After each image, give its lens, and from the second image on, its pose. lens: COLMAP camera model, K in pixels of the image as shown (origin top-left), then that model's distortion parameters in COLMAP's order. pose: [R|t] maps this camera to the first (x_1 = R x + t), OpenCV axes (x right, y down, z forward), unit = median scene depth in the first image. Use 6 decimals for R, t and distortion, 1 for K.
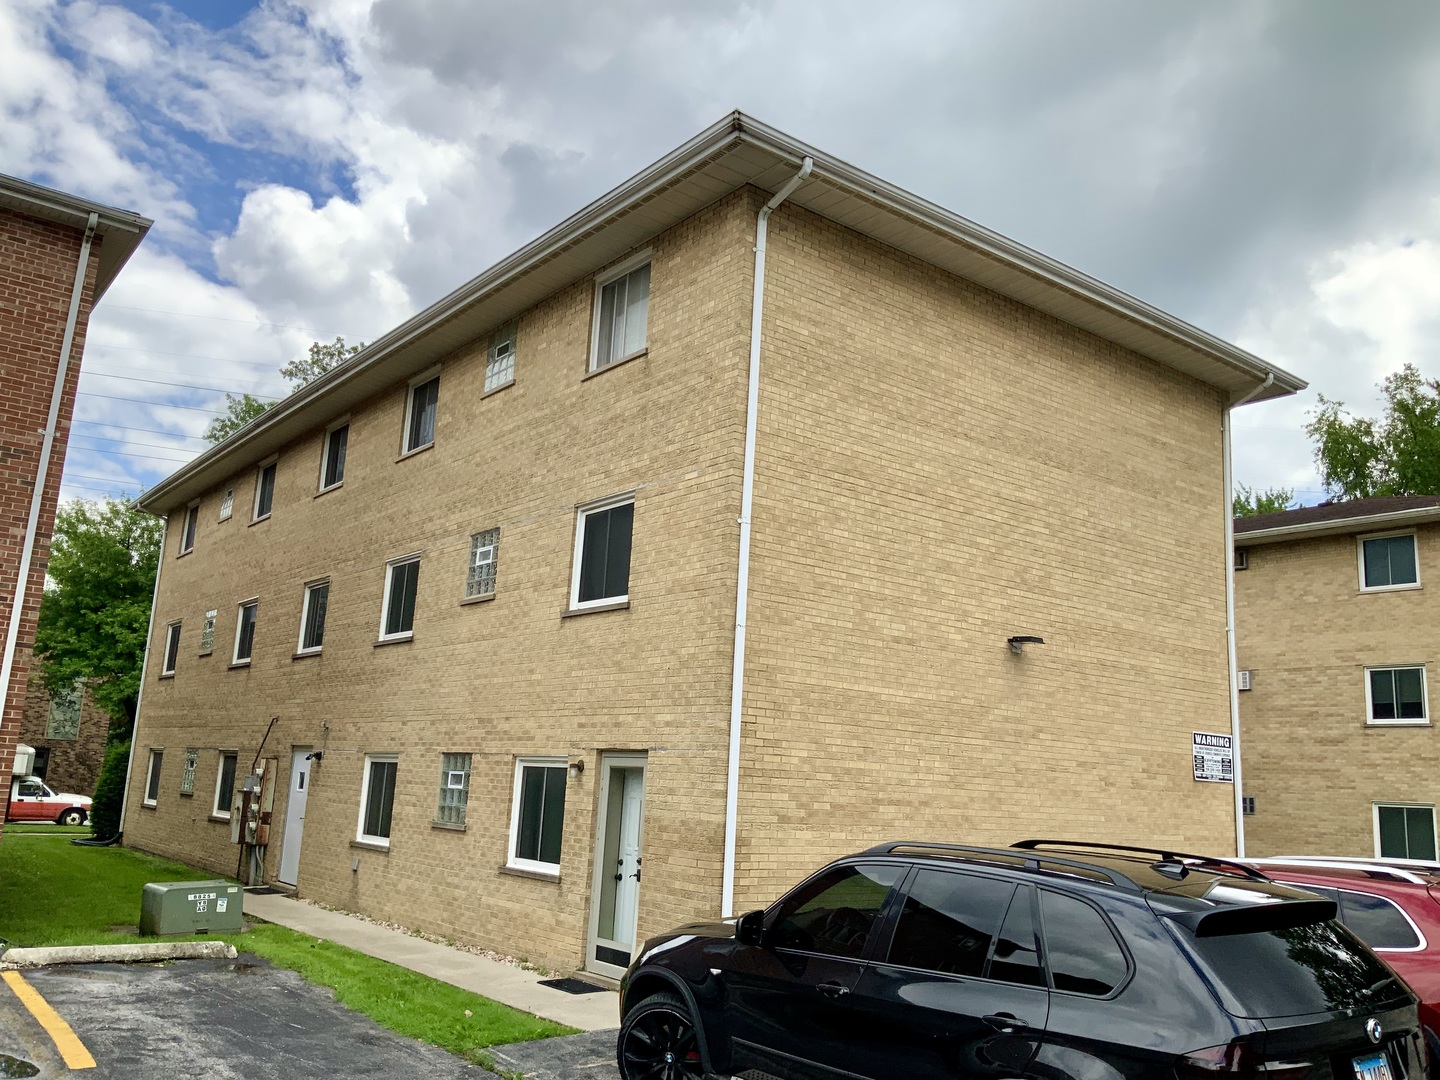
lens RADIAL K [[1183.8, 0, 719.9], [0, 1183.8, 538.9], [0, 0, 1]] dist [0.074535, -0.105340]
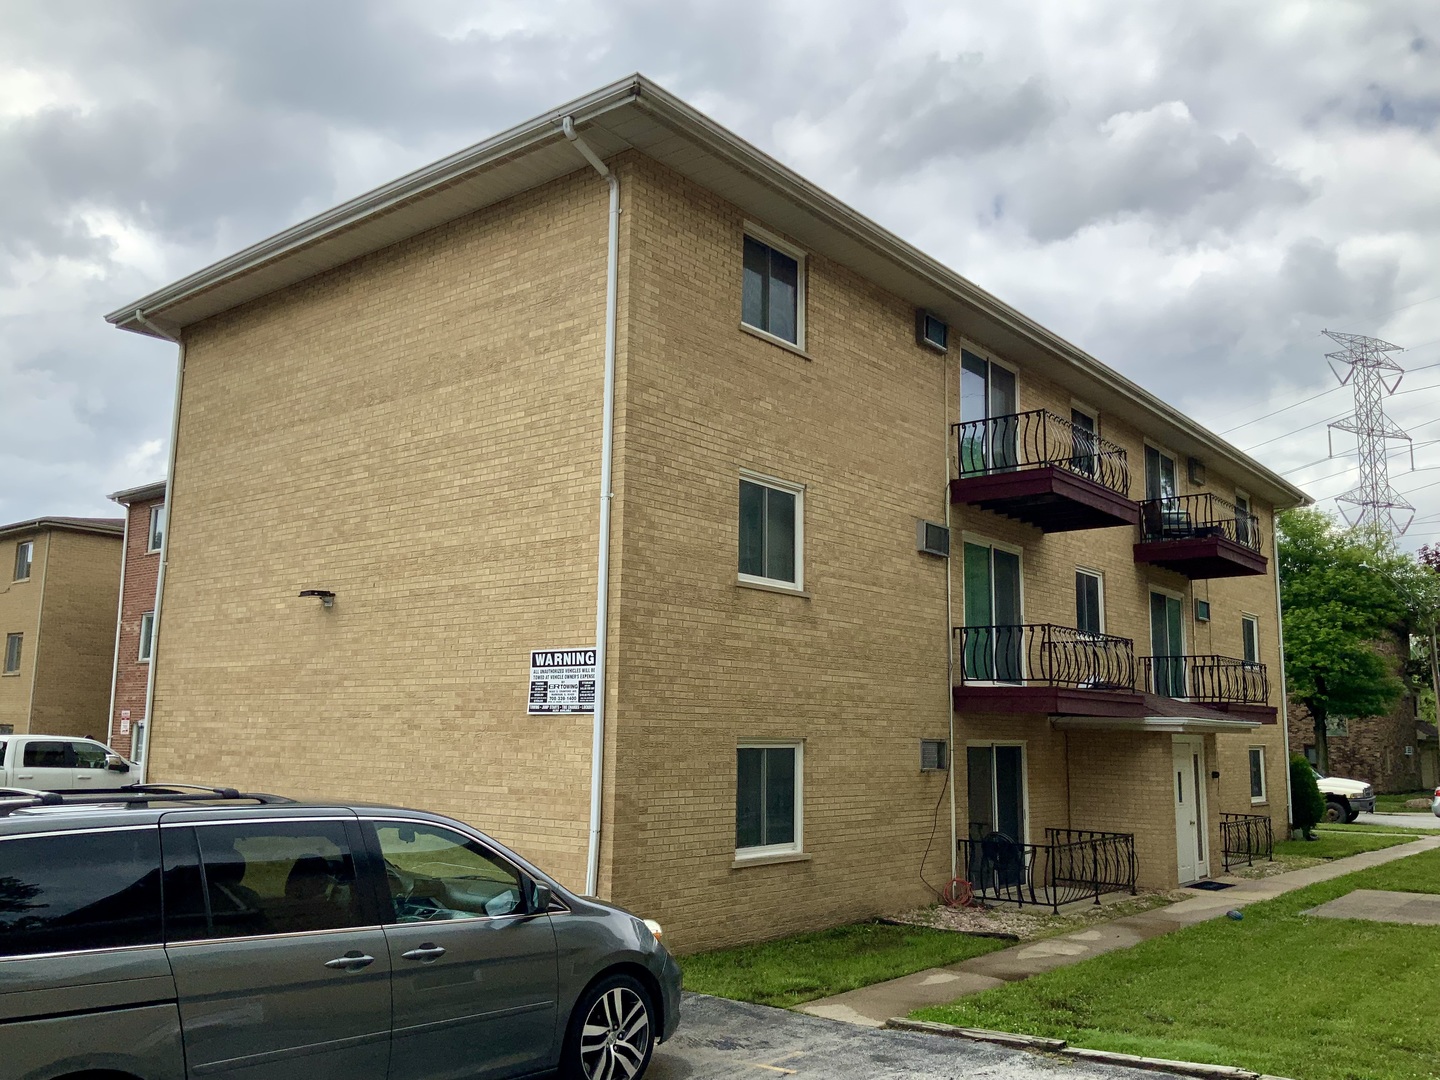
lens RADIAL K [[1183.8, 0, 734.2], [0, 1183.8, 542.8], [0, 0, 1]] dist [0.074535, -0.105340]
pose [[0.236108, -0.199813, -0.950961, 1.298610], [0.193767, 0.968658, -0.155422, 0.265328], [0.952212, -0.147568, 0.267425, 1.044409]]
